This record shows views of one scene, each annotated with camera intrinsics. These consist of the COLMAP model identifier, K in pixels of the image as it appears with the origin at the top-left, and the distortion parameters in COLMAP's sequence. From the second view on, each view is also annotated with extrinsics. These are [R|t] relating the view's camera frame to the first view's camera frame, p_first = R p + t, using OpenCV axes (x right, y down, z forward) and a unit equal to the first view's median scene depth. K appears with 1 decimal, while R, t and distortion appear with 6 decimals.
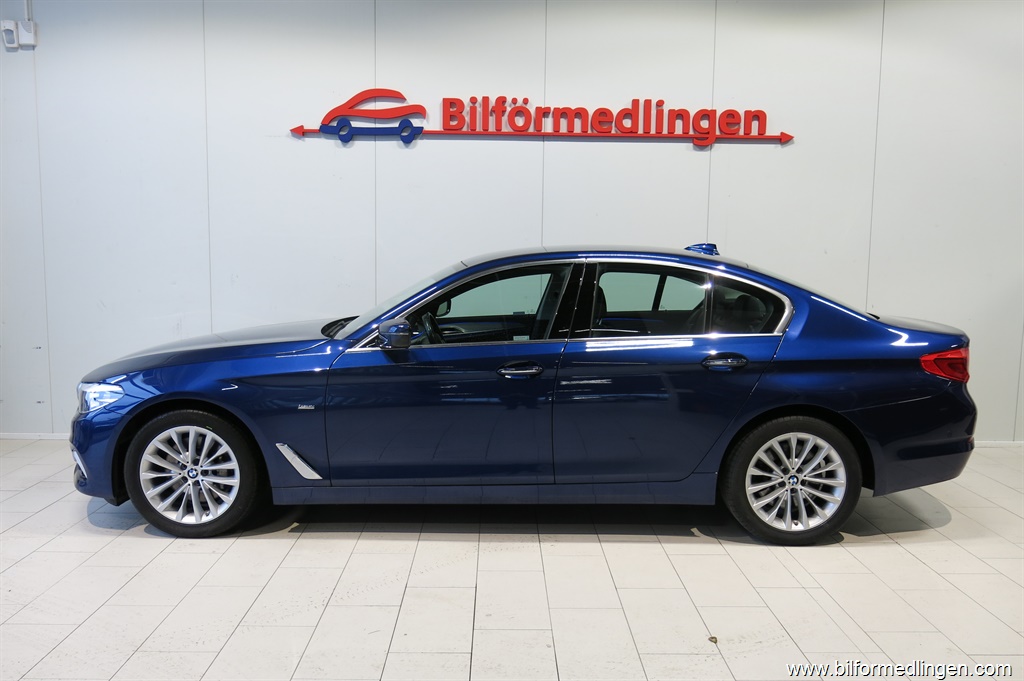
lens RADIAL K [[848.8, 0, 512.0], [0, 848.8, 340.5], [0, 0, 1]] dist [-0.003232, -0.014062]
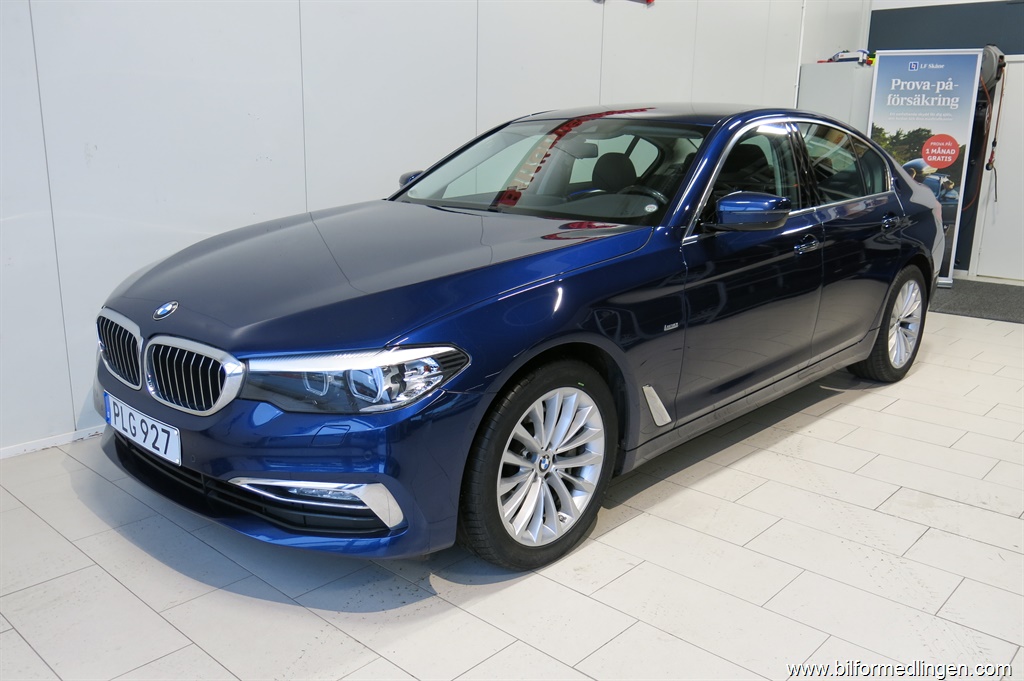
lens RADIAL K [[848.8, 0, 512.0], [0, 848.8, 340.5], [0, 0, 1]] dist [-0.003232, -0.014062]
pose [[0.693871, -0.171561, 0.699364, -0.803221], [0.075912, 0.983220, 0.165877, -0.036216], [-0.716087, -0.062007, 0.695252, 0.584712]]
